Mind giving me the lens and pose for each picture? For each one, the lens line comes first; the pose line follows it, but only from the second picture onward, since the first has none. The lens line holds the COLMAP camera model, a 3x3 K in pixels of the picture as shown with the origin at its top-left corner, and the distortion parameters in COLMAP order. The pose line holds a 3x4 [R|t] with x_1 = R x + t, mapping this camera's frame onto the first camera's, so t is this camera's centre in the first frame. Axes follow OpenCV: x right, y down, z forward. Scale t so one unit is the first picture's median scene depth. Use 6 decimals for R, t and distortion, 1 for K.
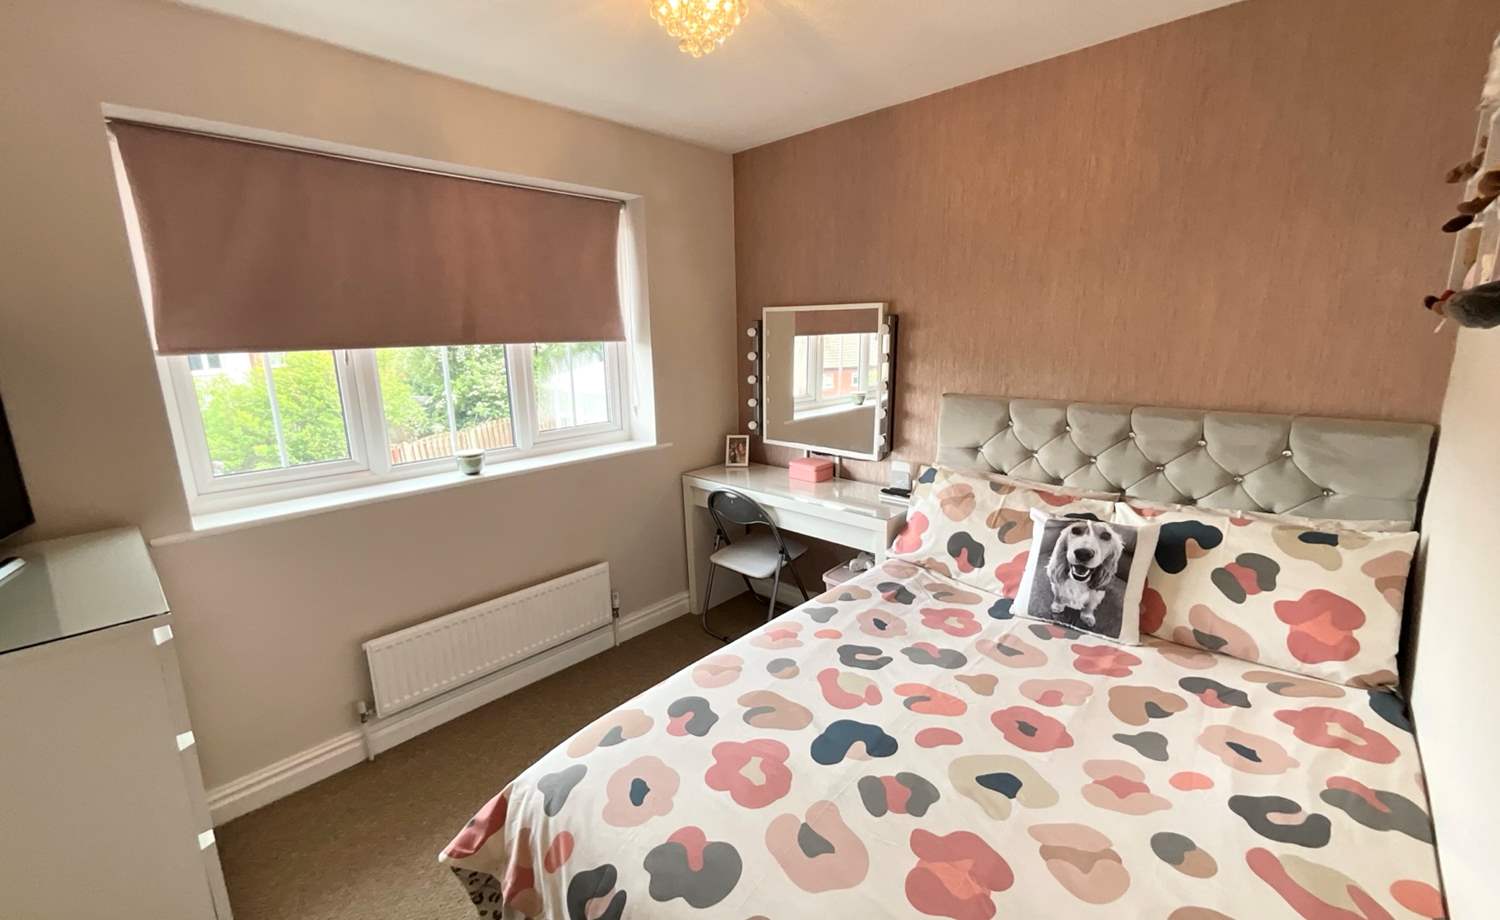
lens RADIAL K [[612.1, 0, 754.4], [0, 612.1, 461.2], [0, 0, 1]] dist [0.007919, 0.000106]
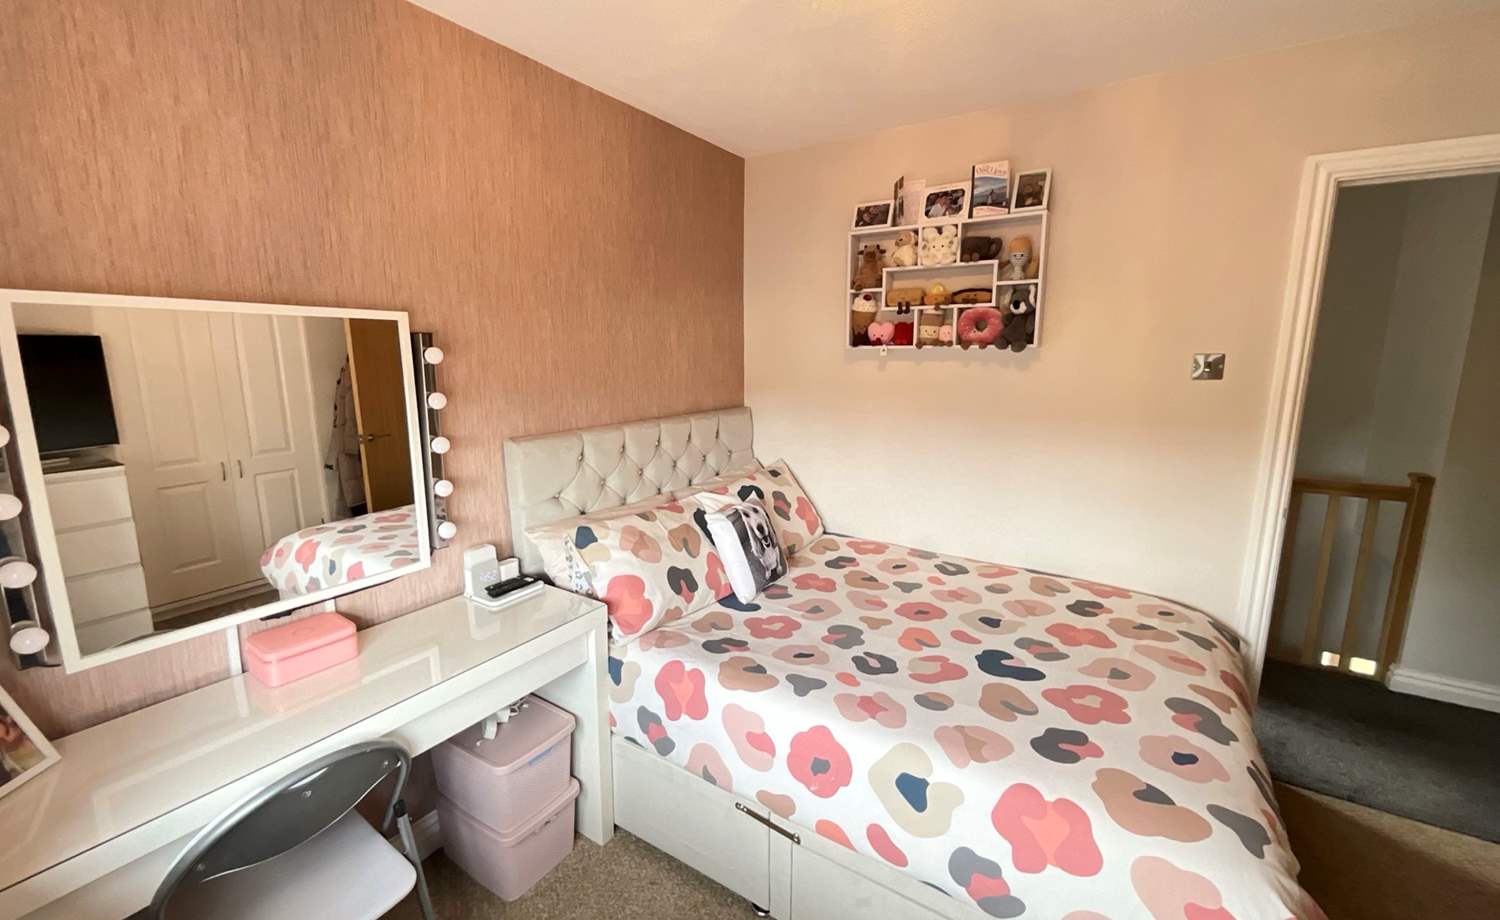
lens RADIAL K [[612.1, 0, 754.4], [0, 612.1, 461.2], [0, 0, 1]] dist [0.007919, 0.000106]
pose [[-0.182588, -0.167622, 0.968795, -0.840704], [0.208248, 0.956410, 0.204727, -0.306307], [-0.960882, 0.239130, -0.139722, 1.421166]]
